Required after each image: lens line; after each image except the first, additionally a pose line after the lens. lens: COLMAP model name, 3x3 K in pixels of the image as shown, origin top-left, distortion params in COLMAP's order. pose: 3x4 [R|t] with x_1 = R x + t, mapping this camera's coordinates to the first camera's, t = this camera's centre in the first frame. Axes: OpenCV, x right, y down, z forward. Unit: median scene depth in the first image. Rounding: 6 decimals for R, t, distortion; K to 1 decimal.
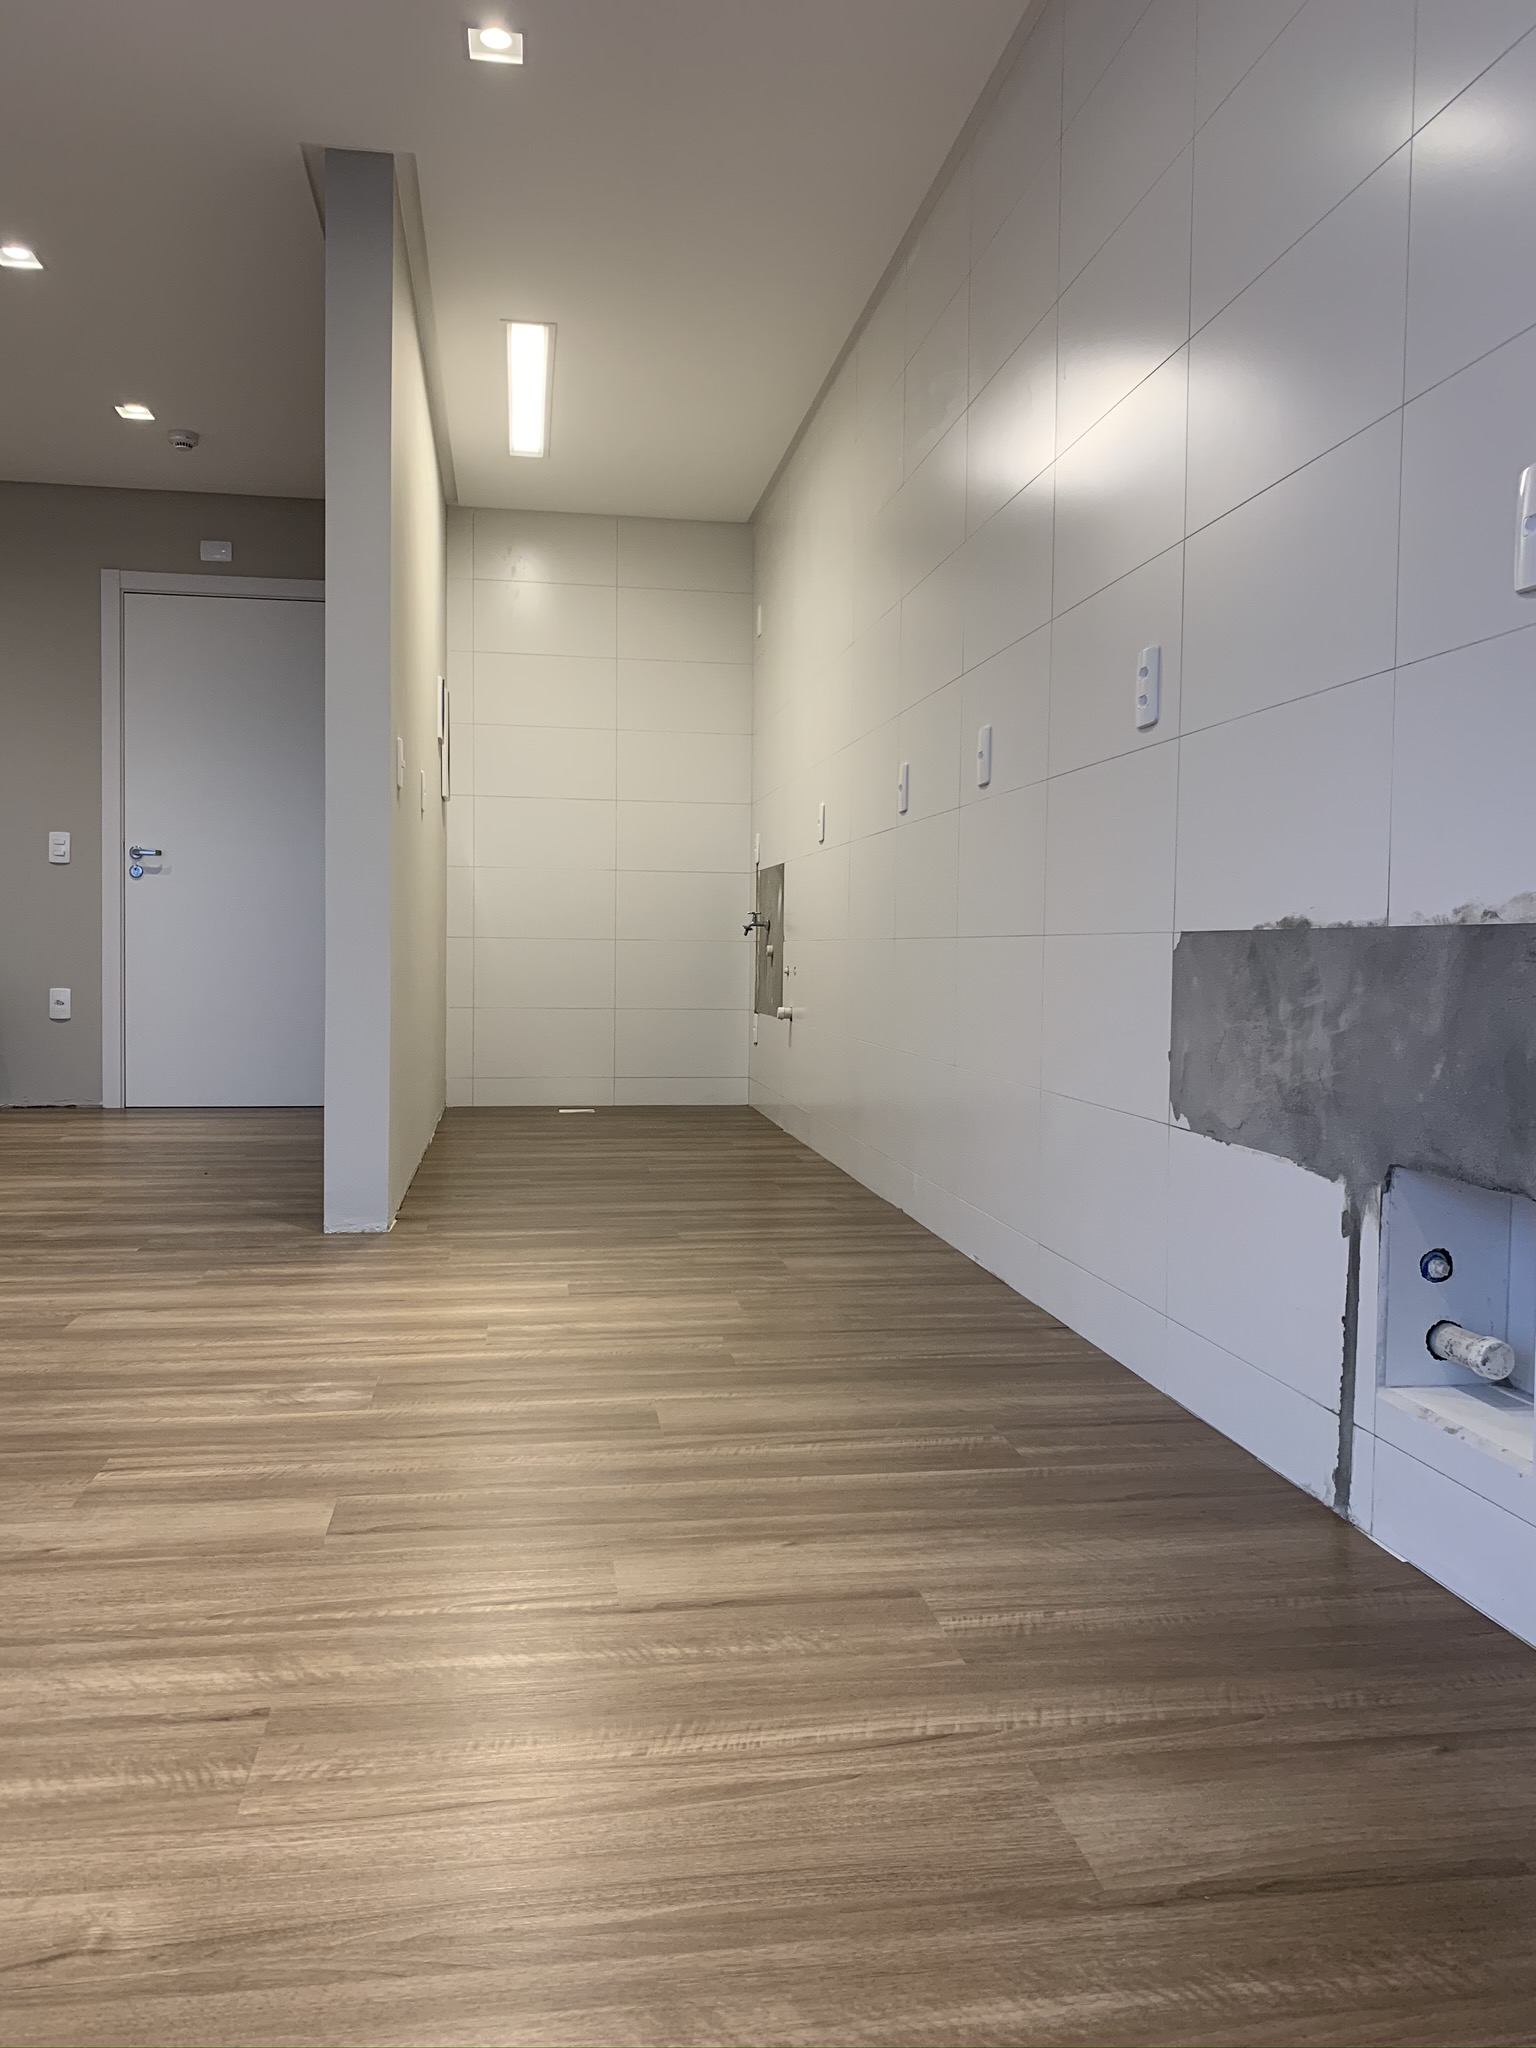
lens RADIAL K [[1577.7, 0, 767.0], [0, 1577.7, 1012.2], [0, 0, 1]] dist [0.005970, -0.005363]
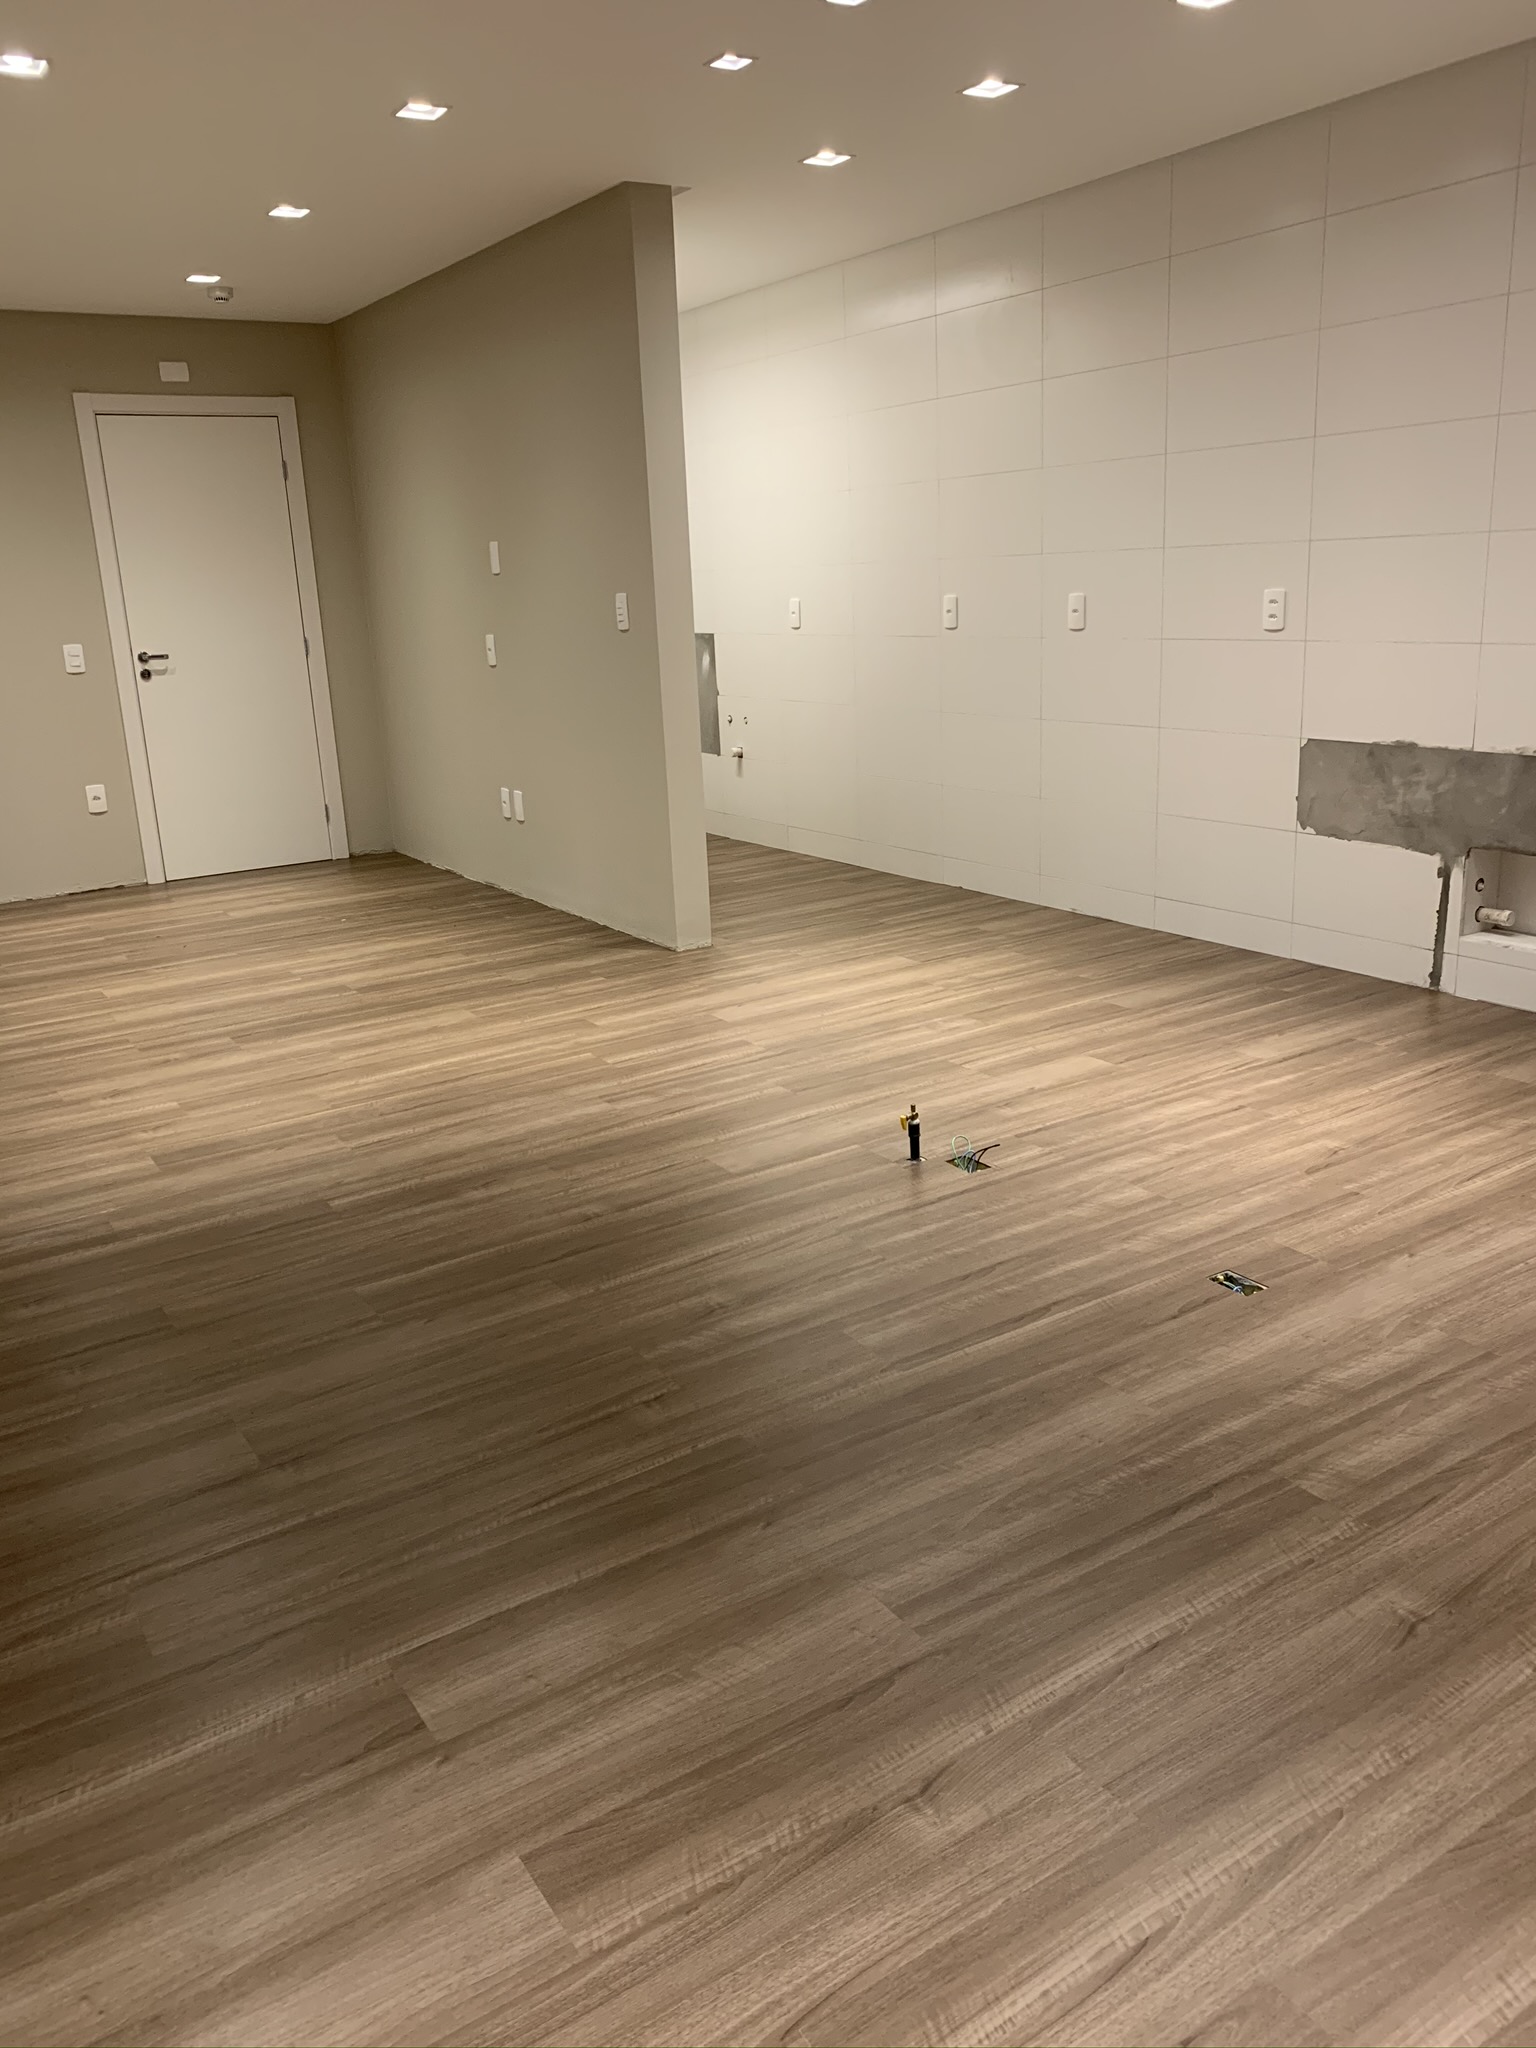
lens RADIAL K [[1577.7, 0, 767.0], [0, 1577.7, 1012.2], [0, 0, 1]] dist [0.005970, -0.005363]
pose [[0.913332, -0.159895, 0.374512, -1.440197], [0.071518, 0.968376, 0.239027, -0.295044], [-0.400887, -0.191527, 0.895883, -0.753065]]
